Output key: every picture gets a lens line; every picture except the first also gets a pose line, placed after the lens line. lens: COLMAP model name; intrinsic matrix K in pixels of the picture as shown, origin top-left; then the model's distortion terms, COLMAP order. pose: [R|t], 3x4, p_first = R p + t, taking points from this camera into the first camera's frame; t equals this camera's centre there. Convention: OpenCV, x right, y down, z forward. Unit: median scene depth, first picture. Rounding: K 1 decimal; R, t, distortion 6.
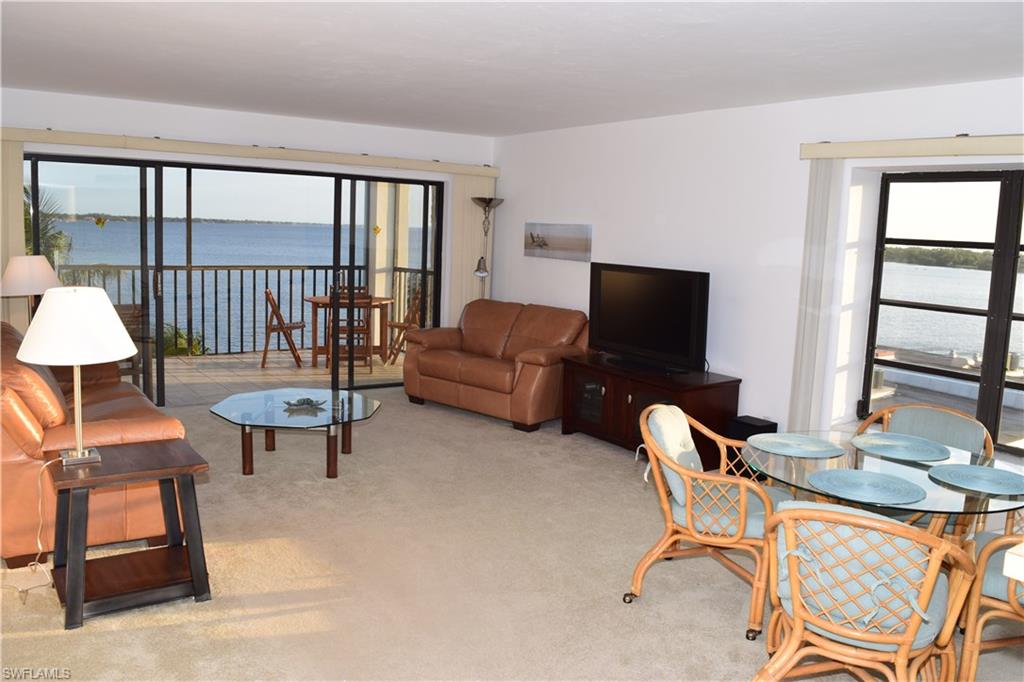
lens RADIAL K [[799.4, 0, 518.2], [0, 799.4, 338.9], [0, 0, 1]] dist [-0.097524, 0.007960]
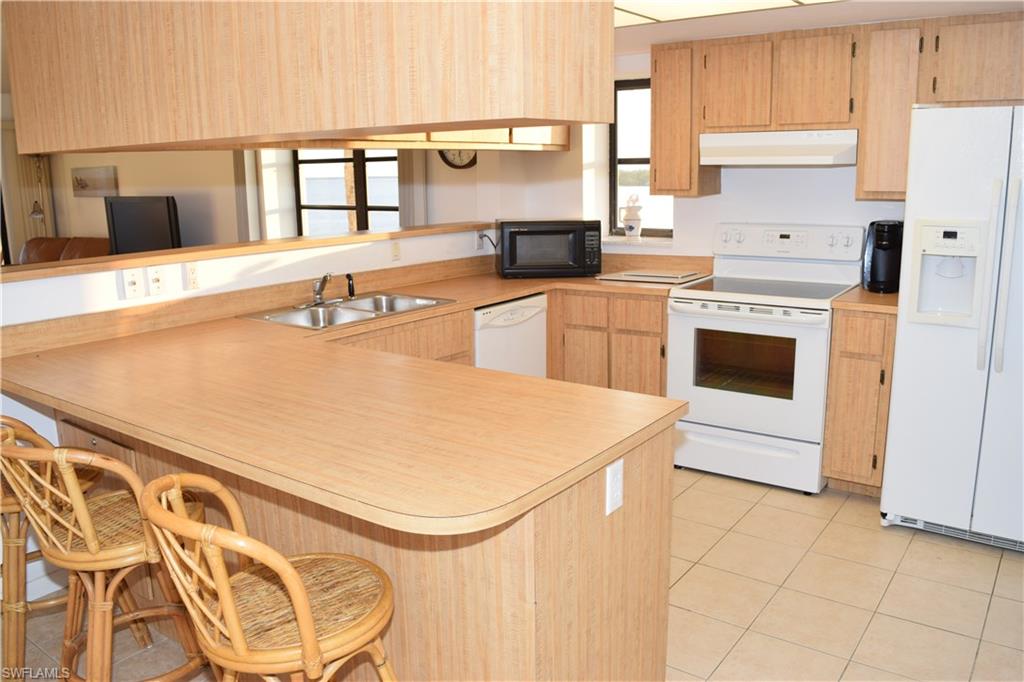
lens RADIAL K [[810.0, 0, 512.0], [0, 810.0, 341.0], [0, 0, 1]] dist [-0.078785, 0.008264]
pose [[0.945021, -0.123794, 0.302671, 0.261915], [0.098477, 0.990343, 0.097583, 0.060879], [-0.311829, -0.062412, 0.948086, -0.336733]]
